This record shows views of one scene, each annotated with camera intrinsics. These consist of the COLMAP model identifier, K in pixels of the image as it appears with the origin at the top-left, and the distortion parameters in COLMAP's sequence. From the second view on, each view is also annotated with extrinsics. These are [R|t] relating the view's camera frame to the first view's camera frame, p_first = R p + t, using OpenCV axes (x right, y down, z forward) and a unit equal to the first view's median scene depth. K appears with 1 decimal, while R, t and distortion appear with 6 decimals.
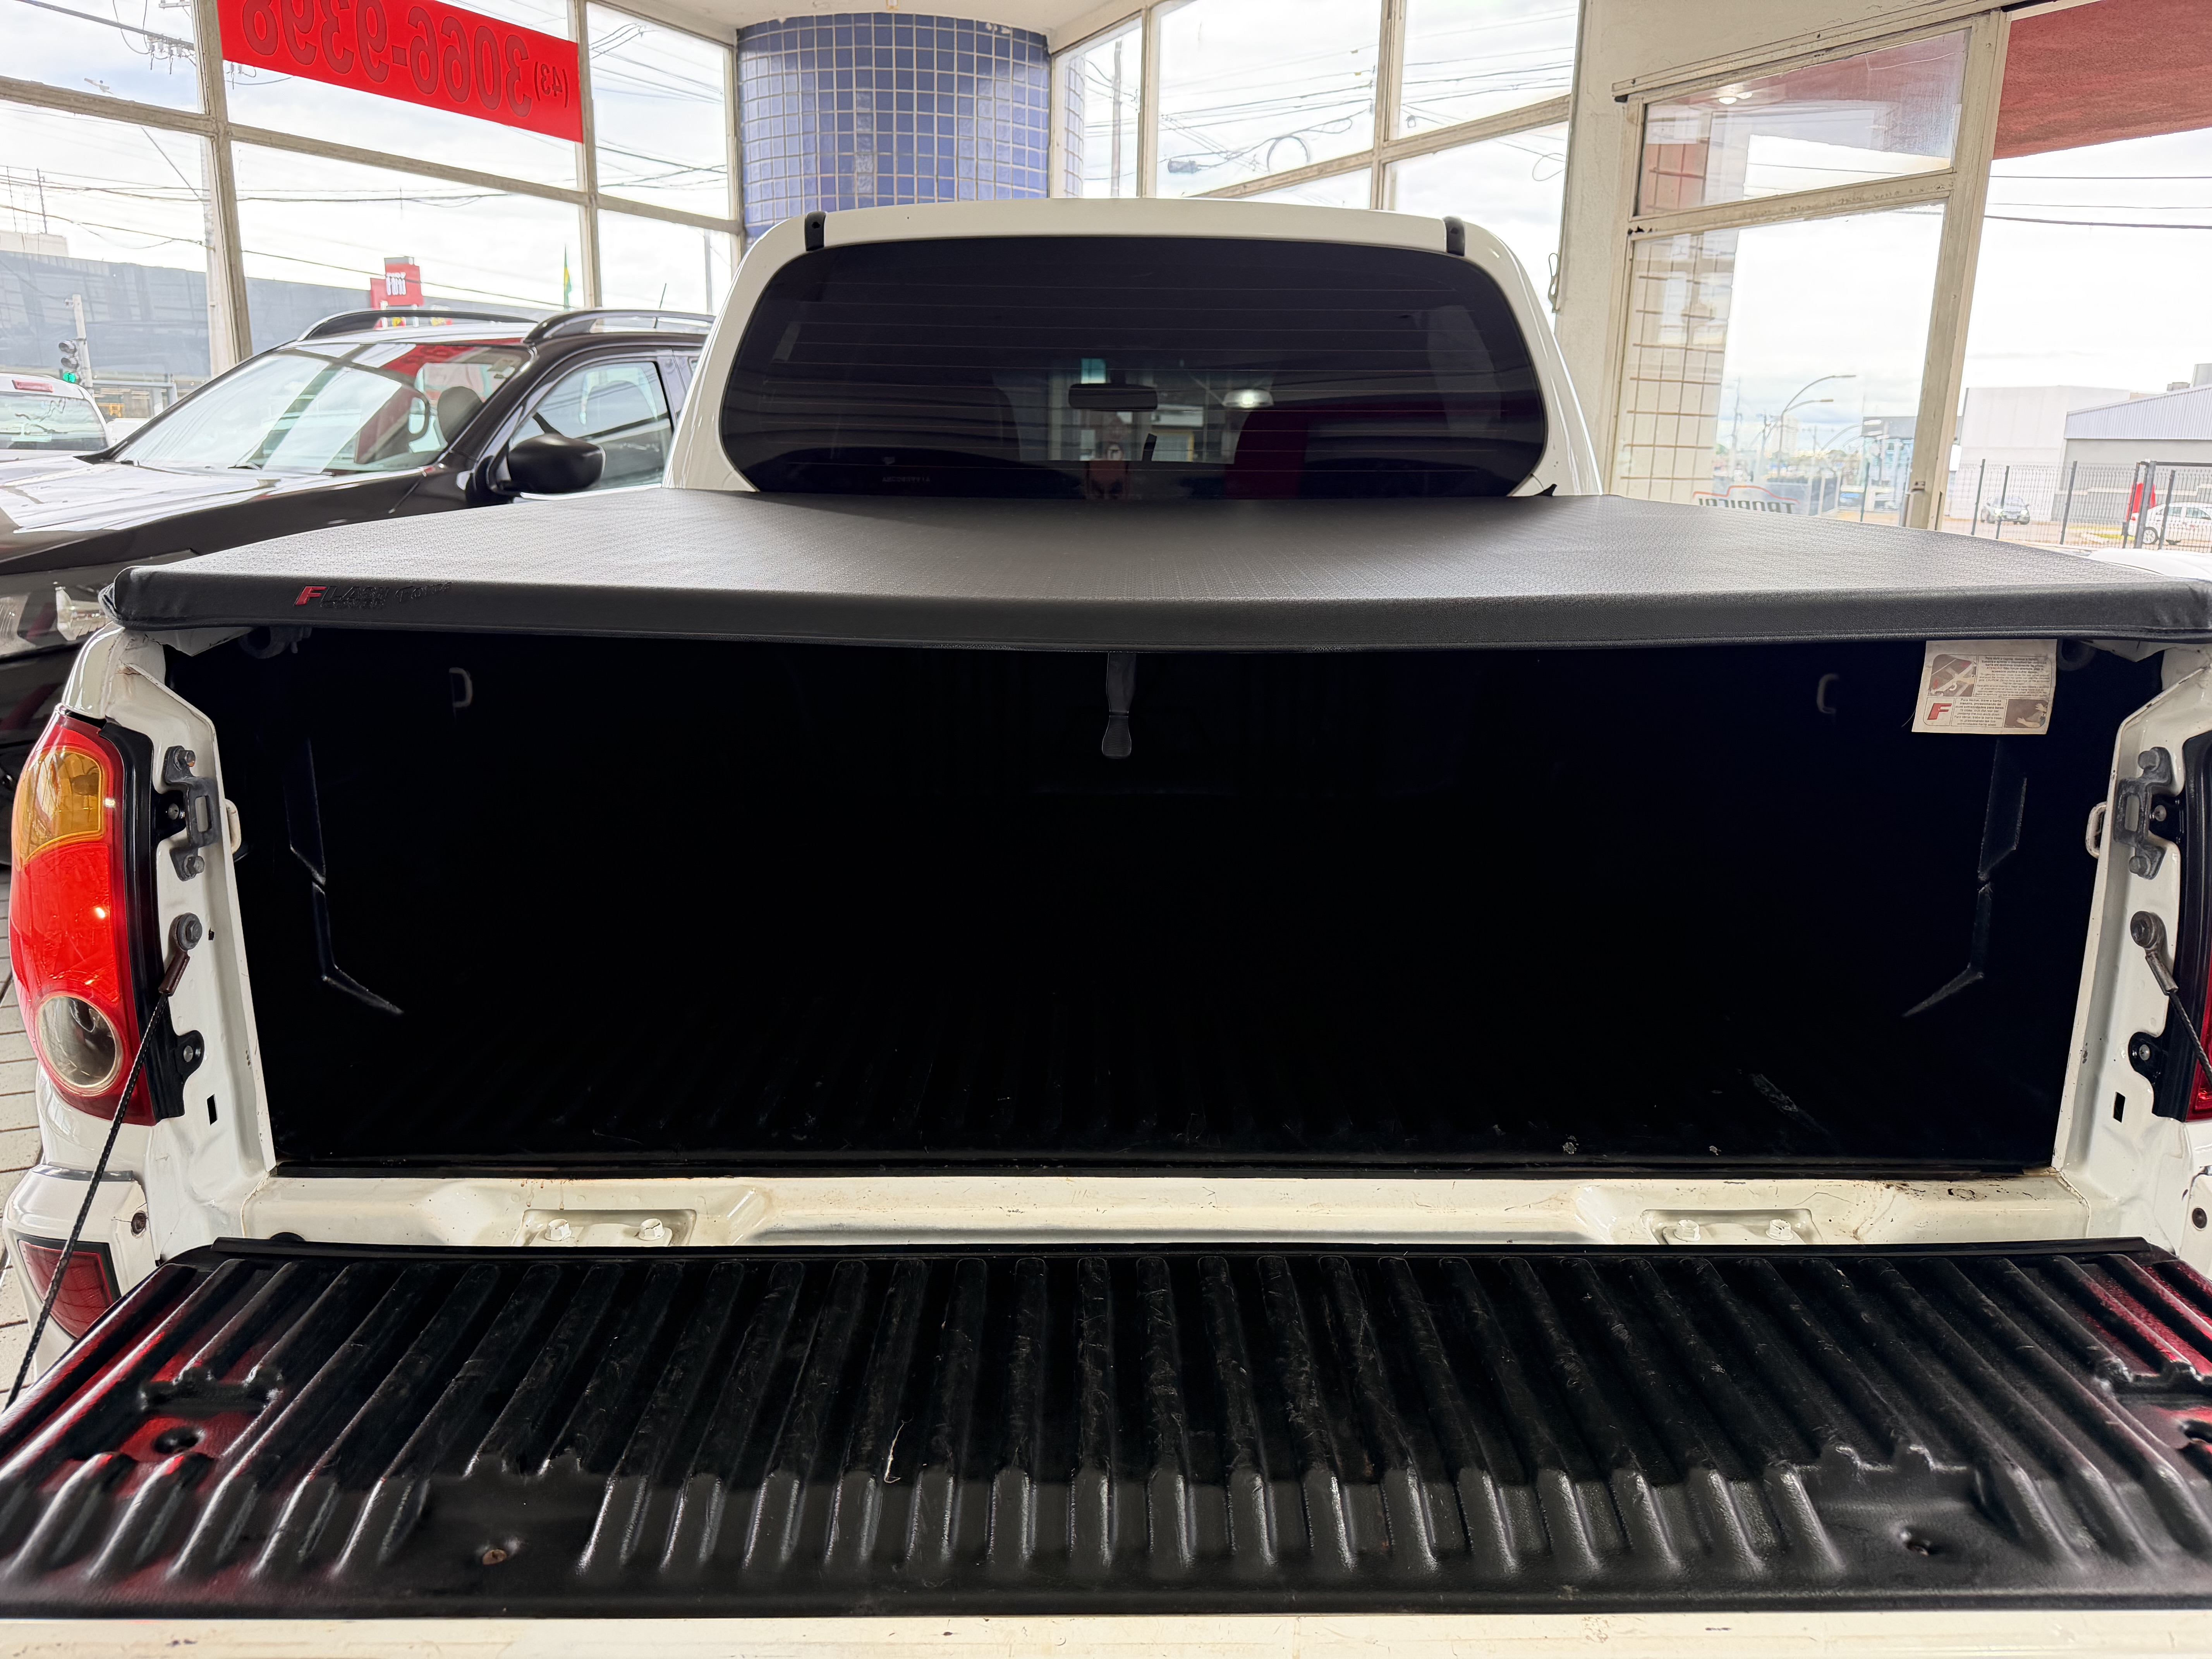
lens RADIAL K [[1577.2, 0, 1120.8], [0, 1577.2, 833.8], [0, 0, 1]] dist [0.003797, -0.009710]
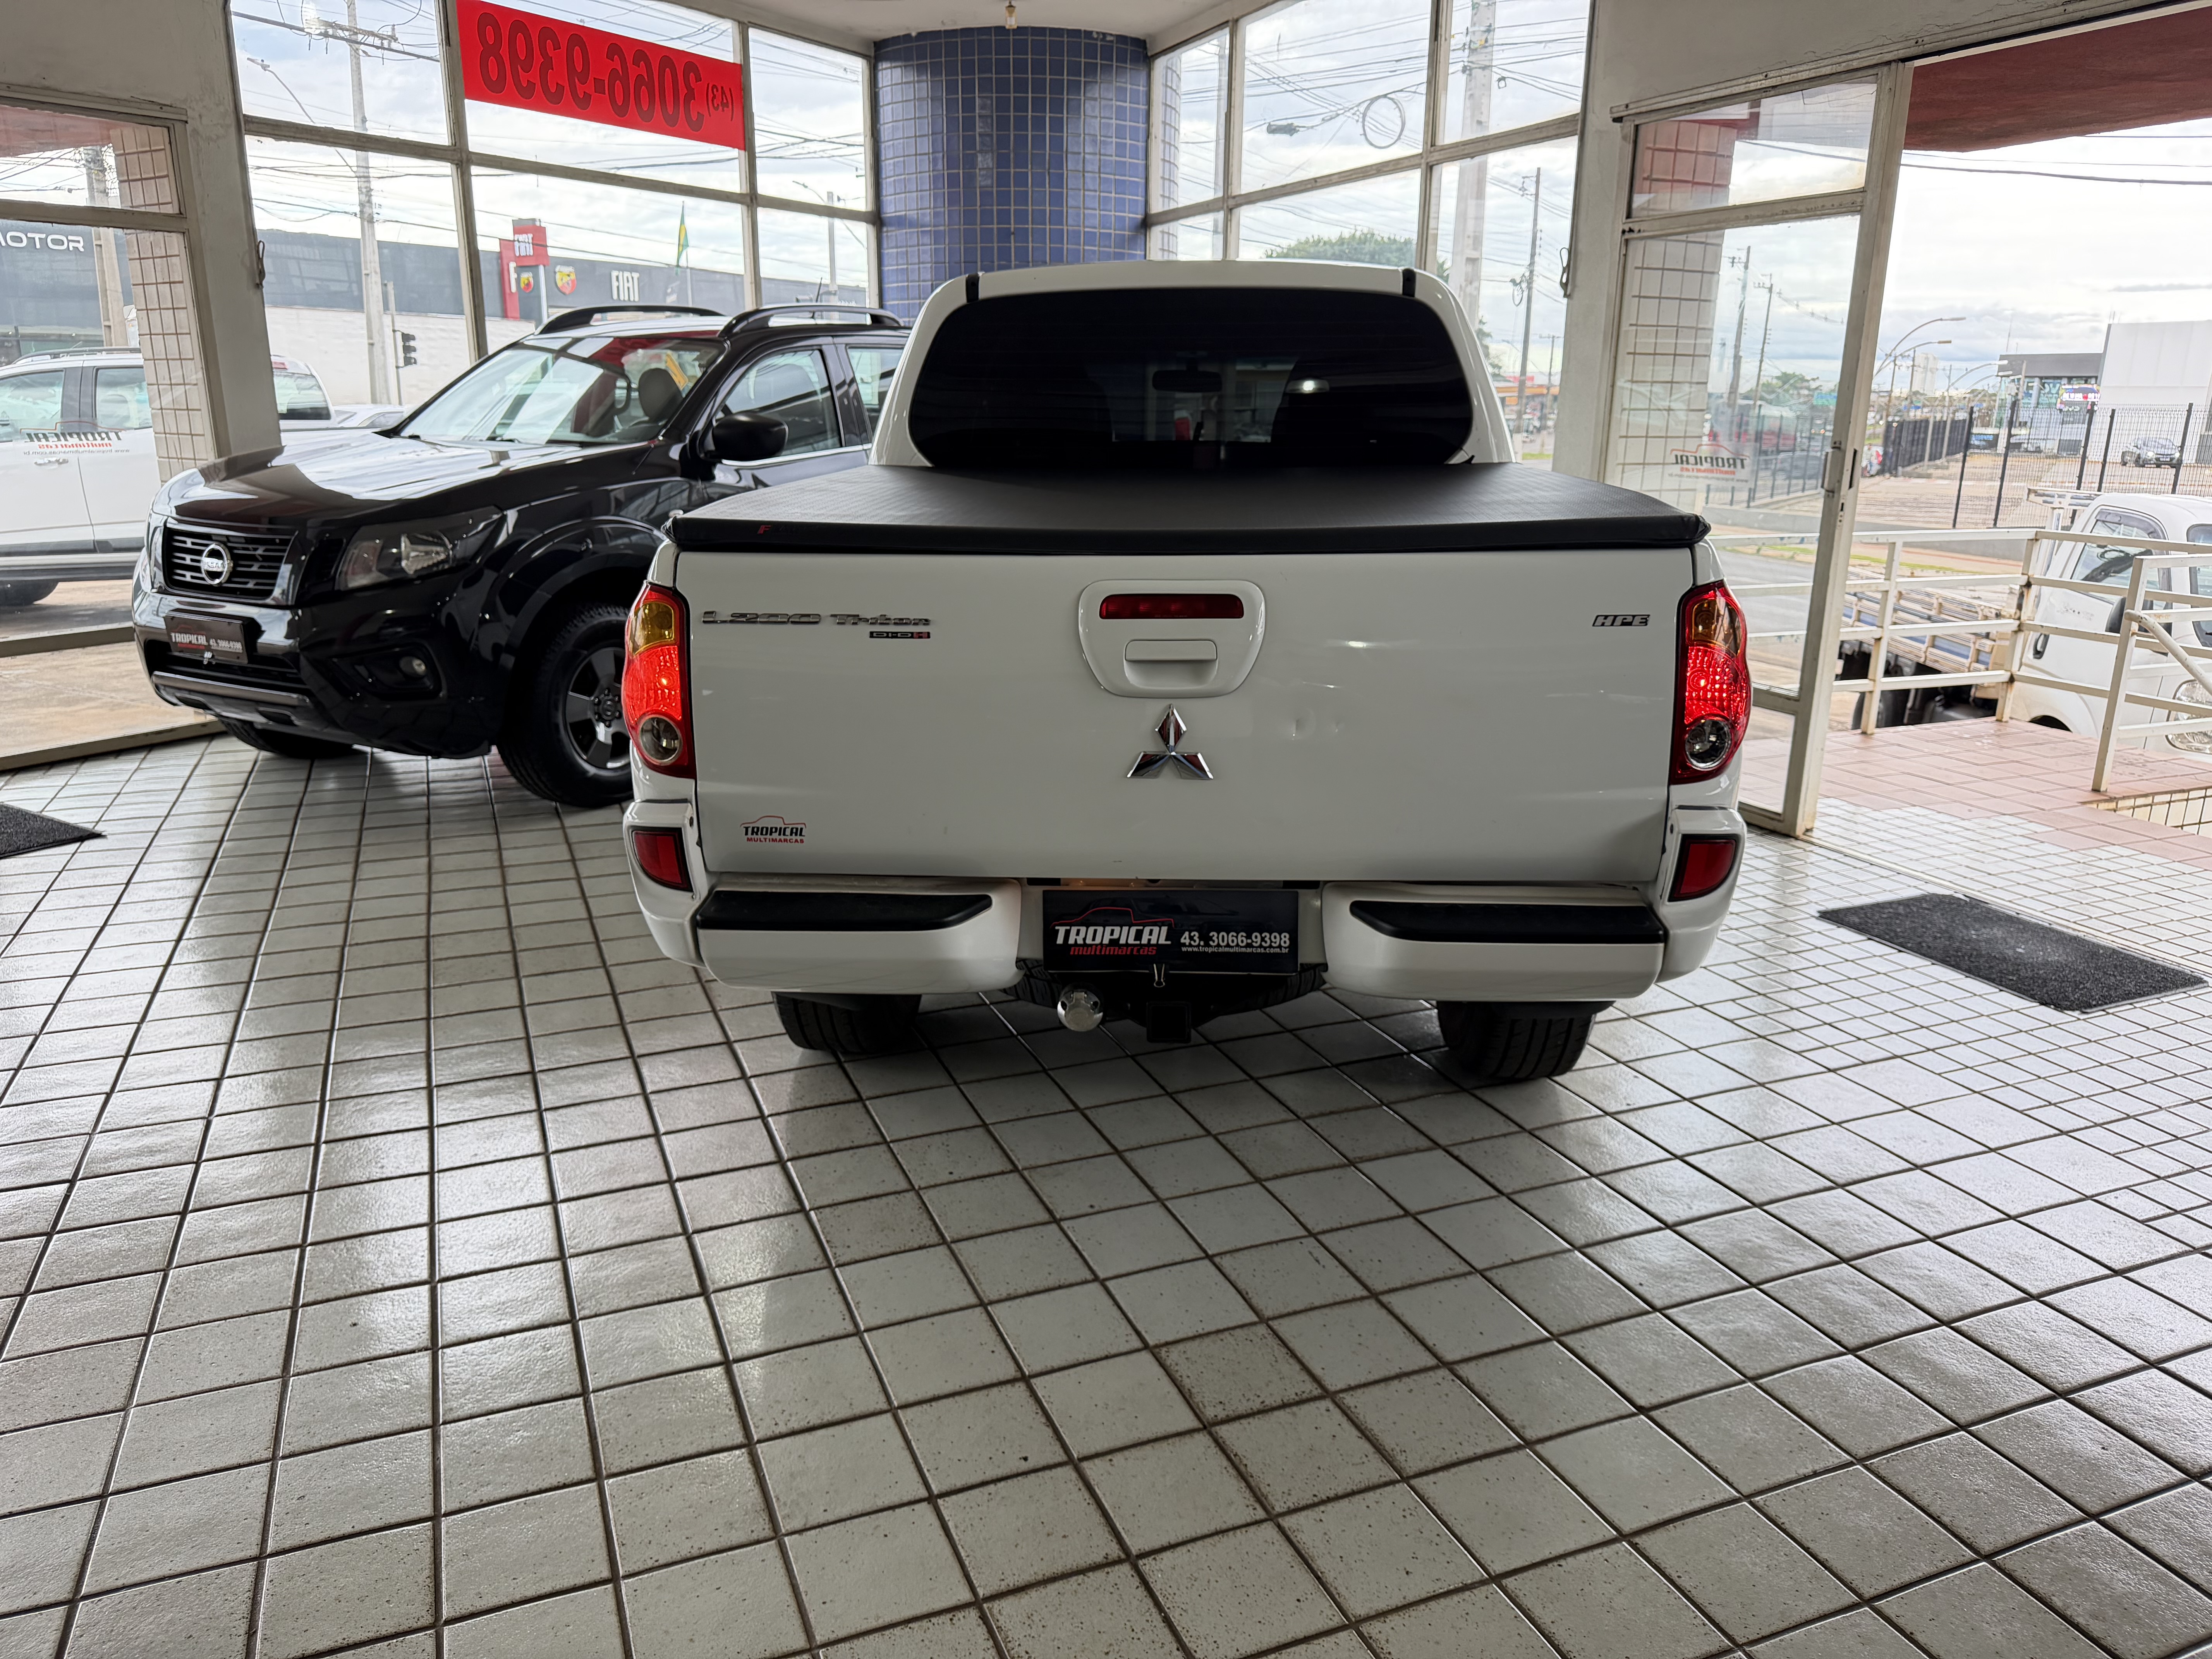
lens RADIAL K [[1570.7, 0, 1111.5], [0, 1570.7, 837.8], [0, 0, 1]] dist [0.009055, -0.018027]
pose [[0.997382, 0.008316, -0.071837, 0.014952], [-0.005897, 0.999410, 0.033822, 0.026487], [0.072076, -0.033310, 0.996843, -0.151216]]
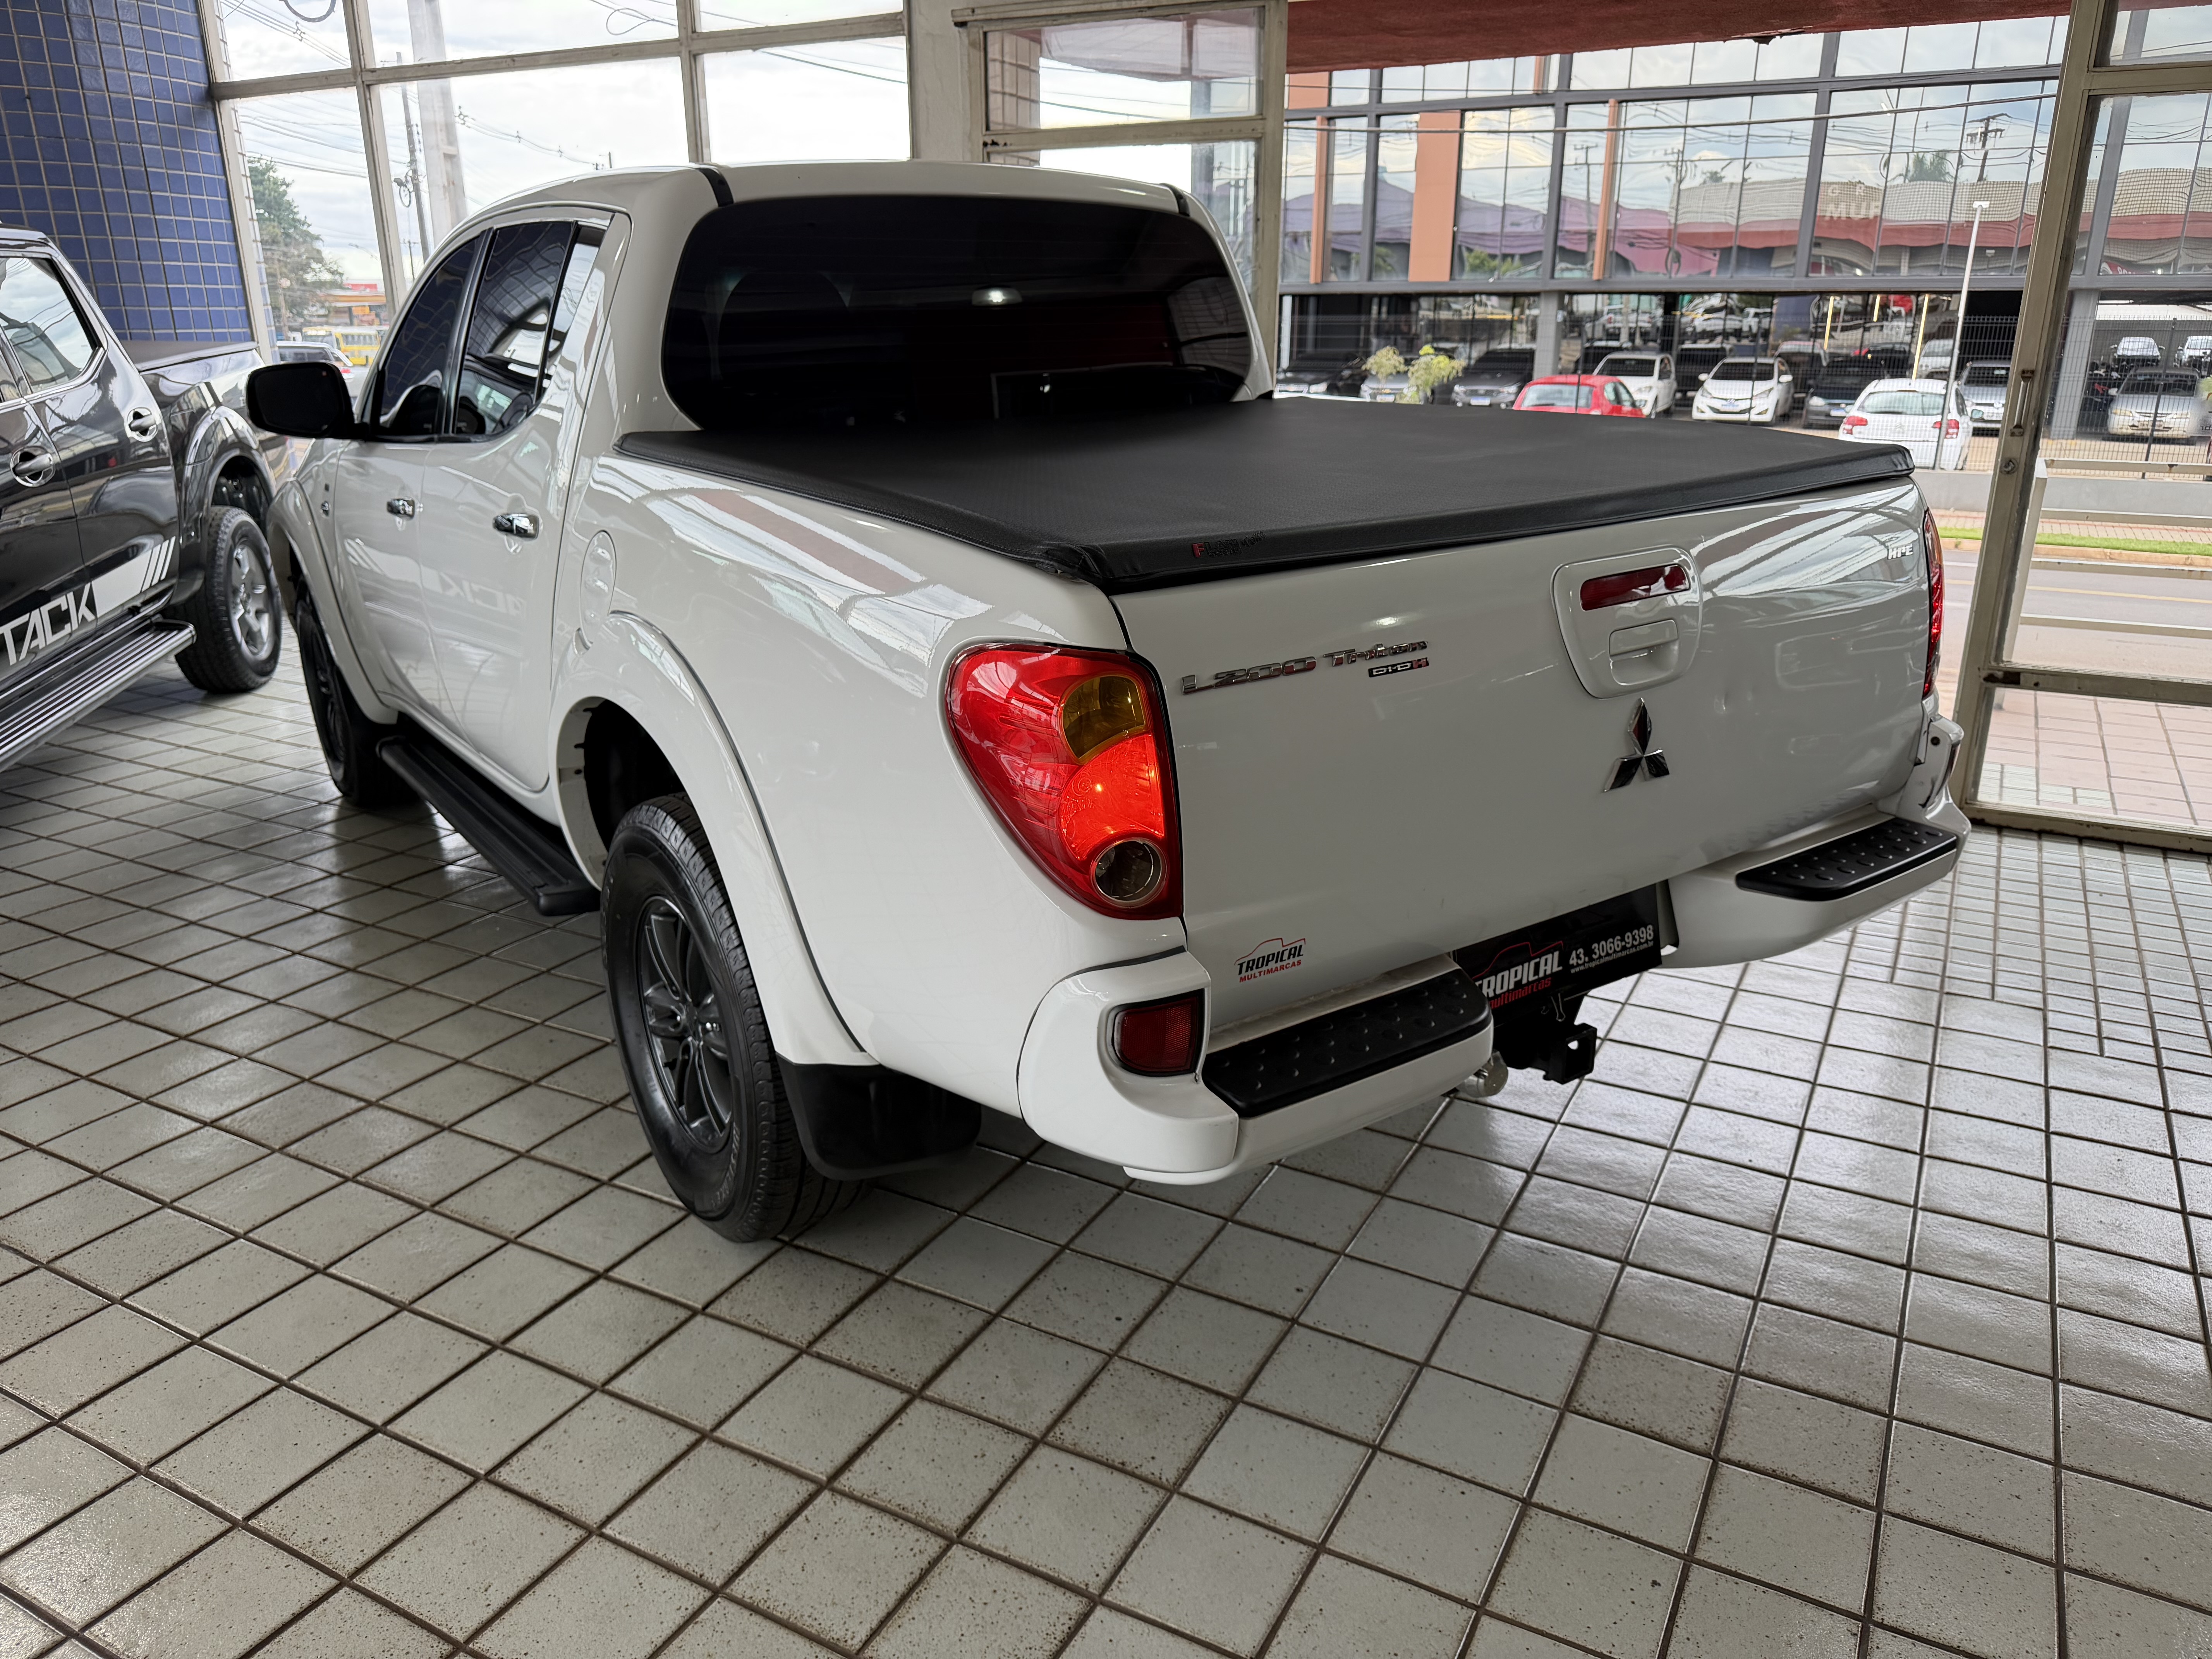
lens RADIAL K [[1577.2, 0, 1120.8], [0, 1577.2, 833.8], [0, 0, 1]] dist [0.003797, -0.009710]
pose [[0.820871, -0.200086, 0.534917, -0.204170], [0.152350, 0.979397, 0.132551, -0.014004], [-0.550418, -0.027313, 0.834442, -0.026274]]
